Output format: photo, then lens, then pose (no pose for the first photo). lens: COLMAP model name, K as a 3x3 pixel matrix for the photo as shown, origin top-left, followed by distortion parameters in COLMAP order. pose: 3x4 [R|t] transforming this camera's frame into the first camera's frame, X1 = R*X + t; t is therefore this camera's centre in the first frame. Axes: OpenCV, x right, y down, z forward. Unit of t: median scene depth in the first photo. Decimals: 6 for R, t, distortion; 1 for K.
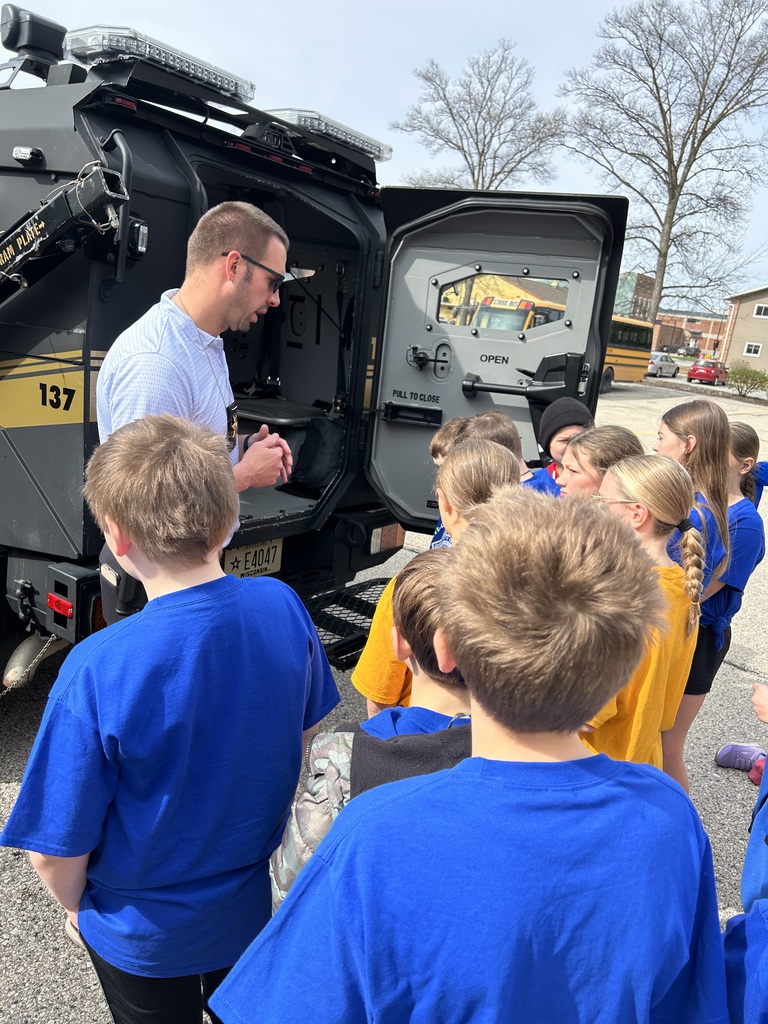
lens RADIAL K [[745.4, 0, 384.0], [0, 745.4, 512.0], [0, 0, 1]] dist [0.006273, -0.033756]
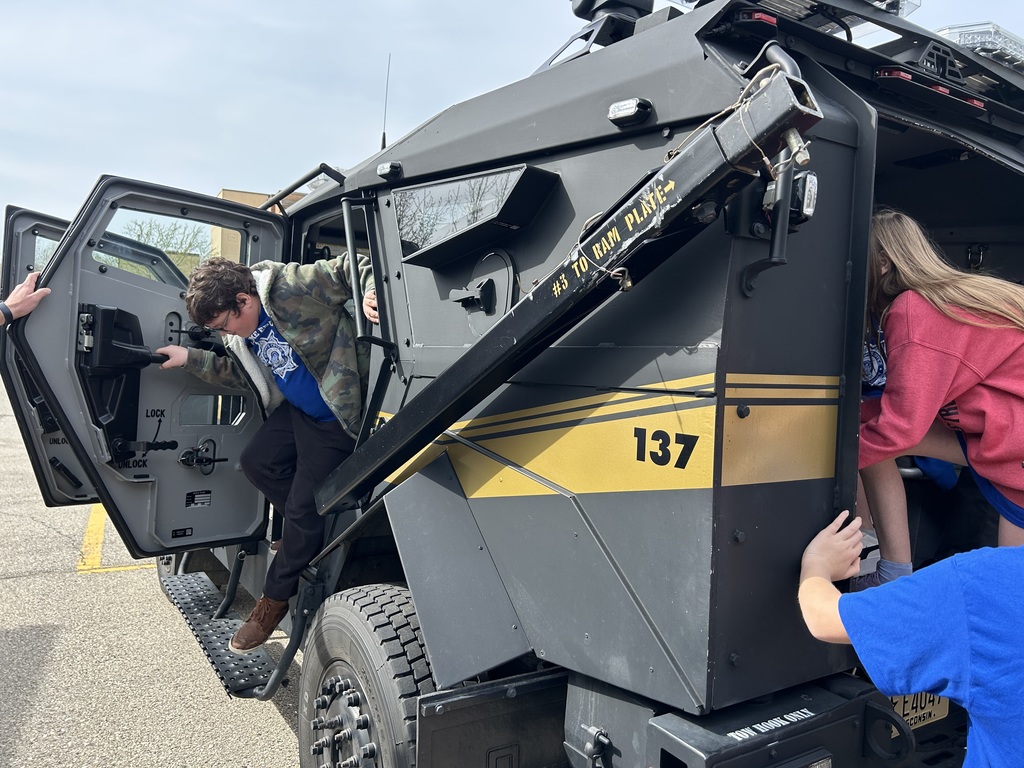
lens RADIAL K [[745.4, 0, 512.0], [0, 745.4, 384.0], [0, 0, 1]] dist [0.006273, -0.033756]
pose [[0.915871, -0.060636, -0.396866, -0.309140], [-0.031618, 0.974564, -0.221868, -0.061821], [0.400225, 0.215751, 0.890658, 0.365712]]
